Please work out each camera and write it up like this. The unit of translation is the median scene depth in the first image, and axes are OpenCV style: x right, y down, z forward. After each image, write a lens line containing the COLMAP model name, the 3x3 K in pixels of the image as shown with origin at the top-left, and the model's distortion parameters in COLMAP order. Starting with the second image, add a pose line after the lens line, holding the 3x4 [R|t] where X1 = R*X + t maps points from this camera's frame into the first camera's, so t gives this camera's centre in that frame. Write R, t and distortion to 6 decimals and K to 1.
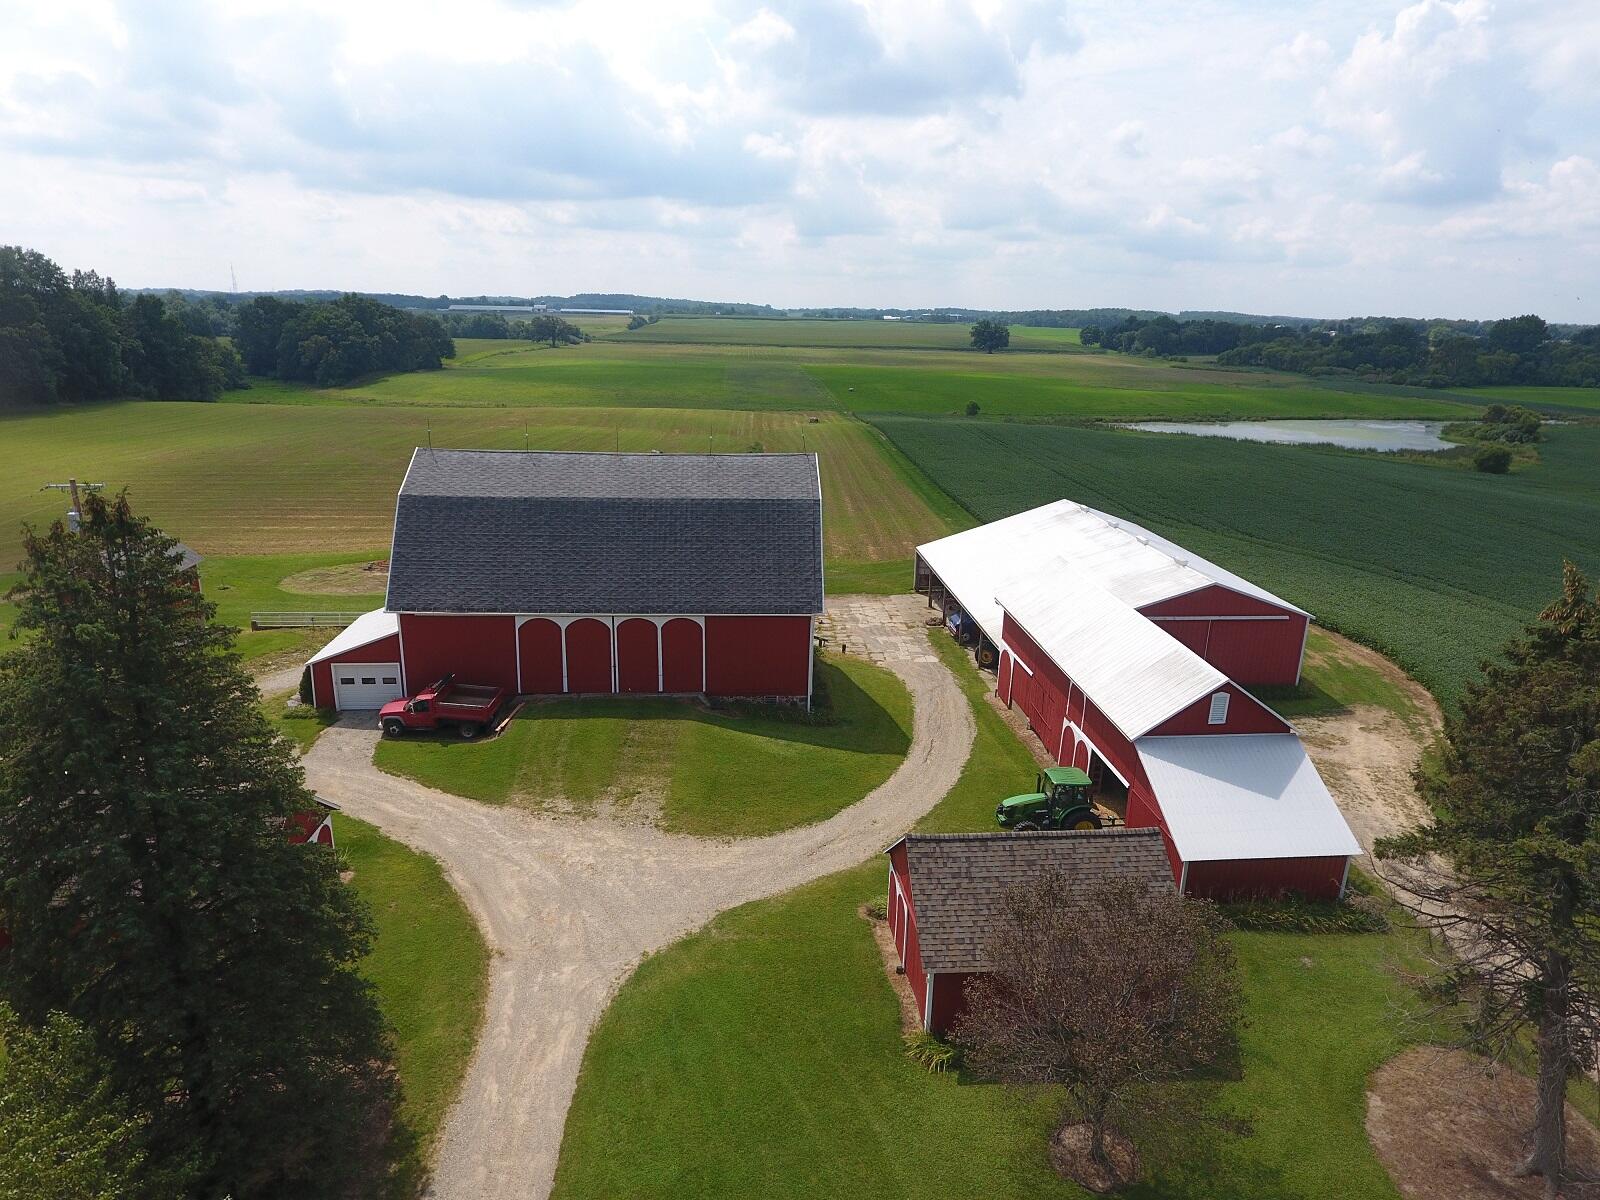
lens RADIAL K [[937.3, 0, 795.9], [0, 937.3, 584.7], [0, 0, 1]] dist [-0.002652, -0.001231]
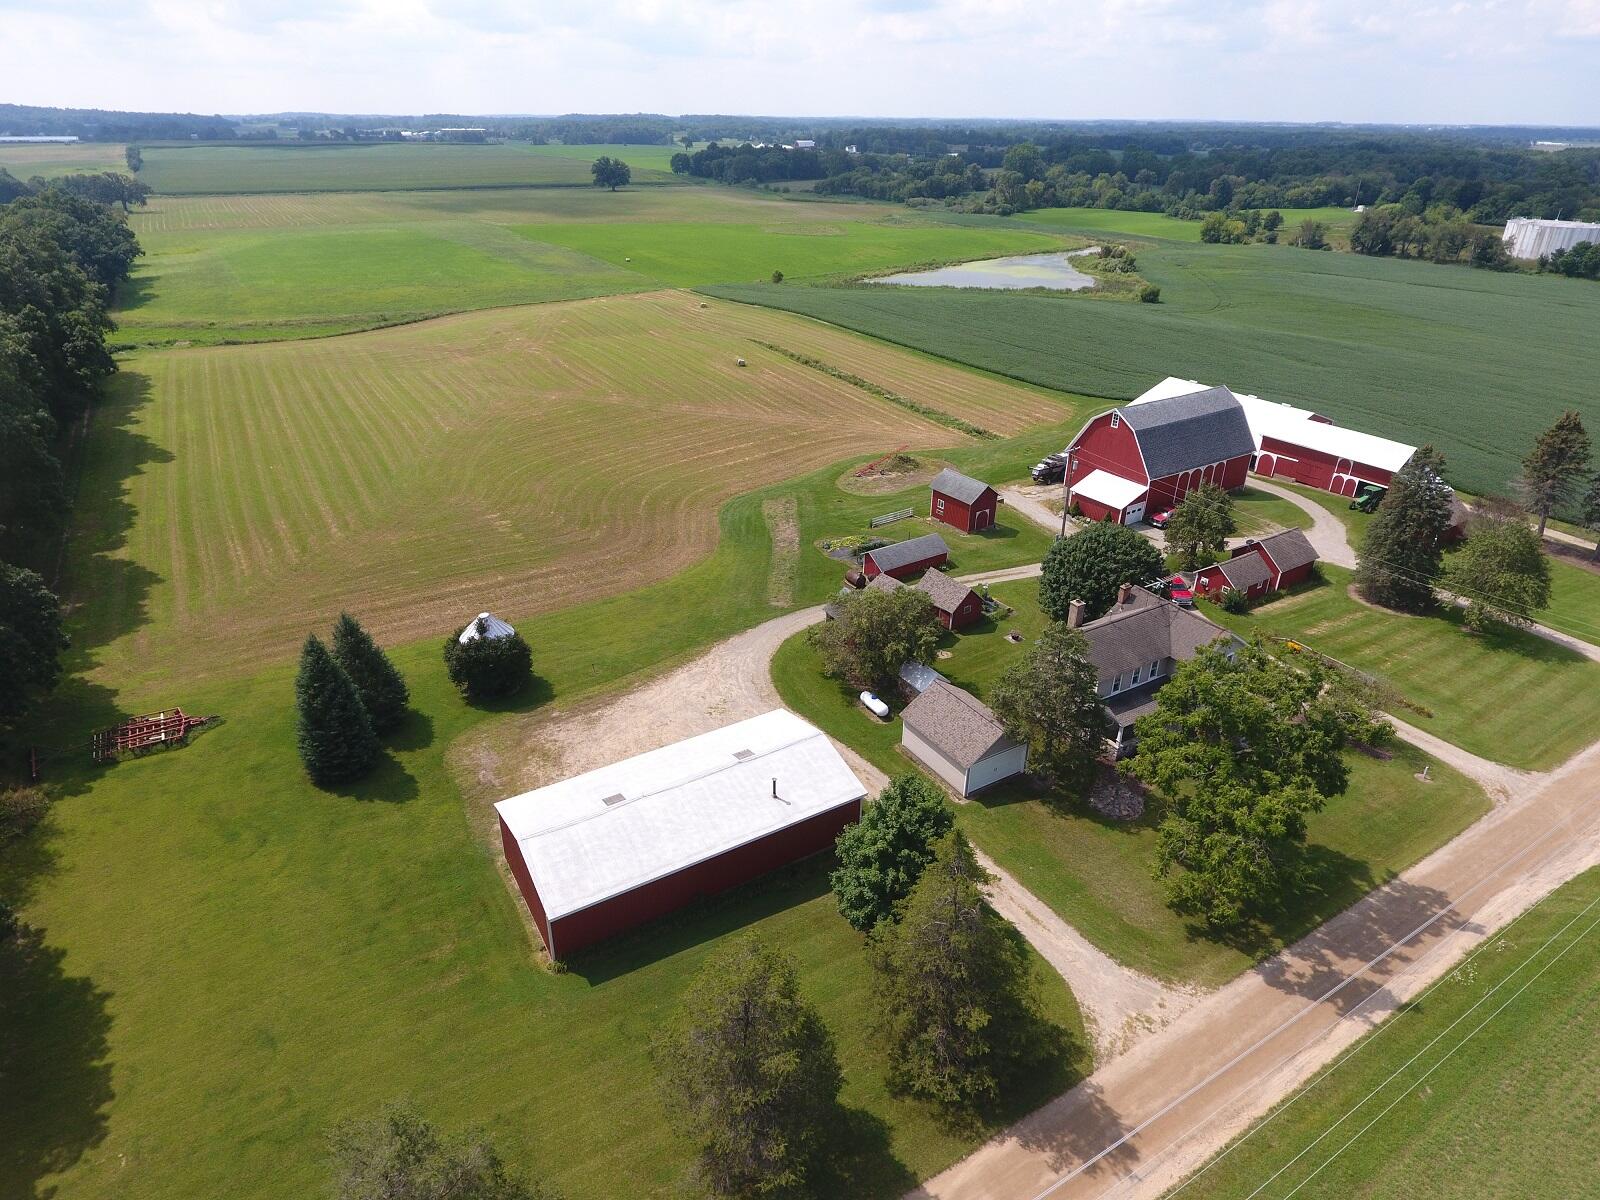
lens RADIAL K [[937.3, 0, 795.9], [0, 937.3, 584.7], [0, 0, 1]] dist [-0.002652, -0.001231]
pose [[0.872610, -0.229271, 0.431261, -2.219183], [0.145206, 0.964831, 0.219125, -0.354491], [-0.466333, -0.128589, 0.875213, -0.684167]]
